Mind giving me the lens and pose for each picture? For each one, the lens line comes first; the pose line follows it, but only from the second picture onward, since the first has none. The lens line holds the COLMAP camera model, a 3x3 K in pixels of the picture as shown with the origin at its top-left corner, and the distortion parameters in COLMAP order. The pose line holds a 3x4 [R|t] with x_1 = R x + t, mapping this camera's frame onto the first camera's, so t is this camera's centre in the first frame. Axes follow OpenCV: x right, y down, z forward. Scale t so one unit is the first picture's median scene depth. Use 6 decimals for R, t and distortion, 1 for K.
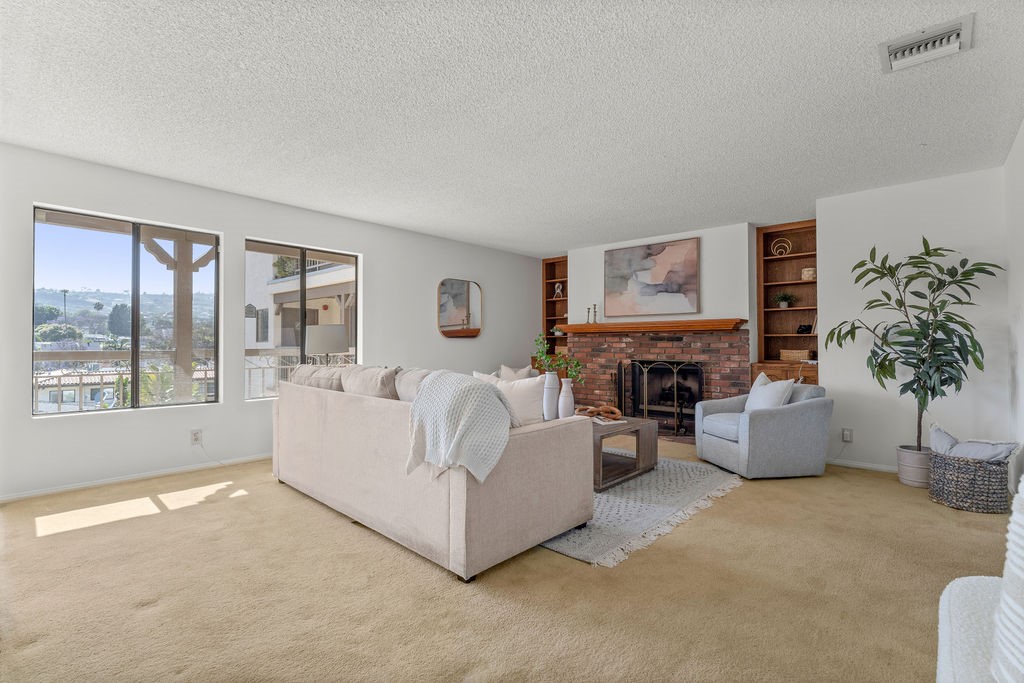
lens RADIAL K [[465.0, 0, 517.4], [0, 465.0, 341.0], [0, 0, 1]] dist [-0.001170, 0.000079]
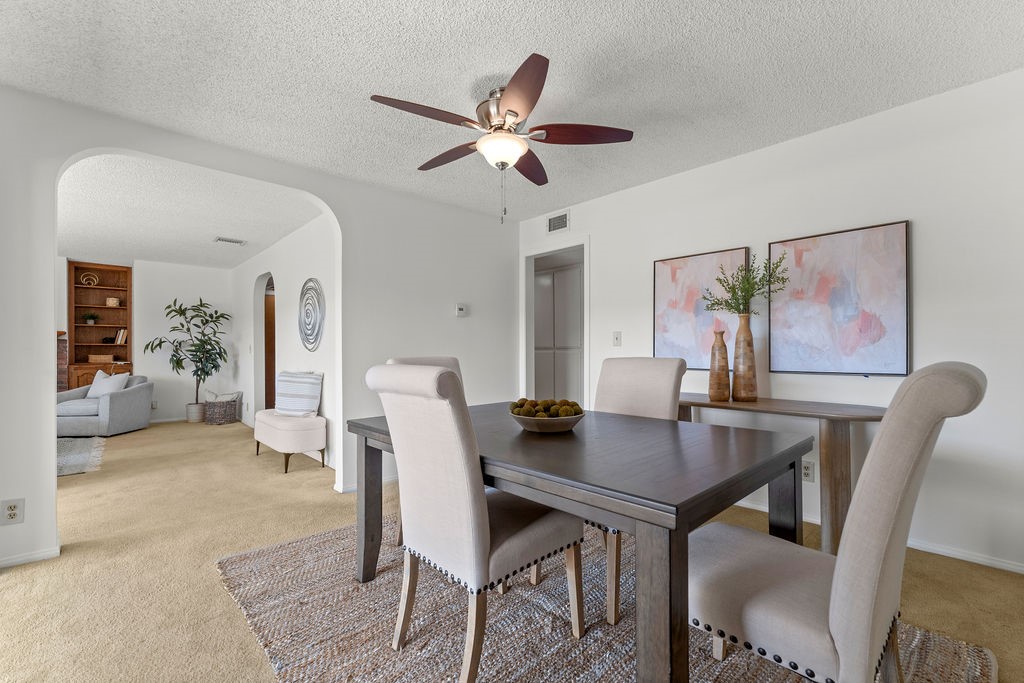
lens RADIAL K [[454.8, 0, 520.4], [0, 454.8, 342.5], [0, 0, 1]] dist [0.003375, 0.000430]
pose [[0.086320, 0.013848, 0.996171, -0.914164], [-0.008161, 0.999880, -0.013192, -0.014490], [-0.996234, -0.006991, 0.086422, -0.519356]]
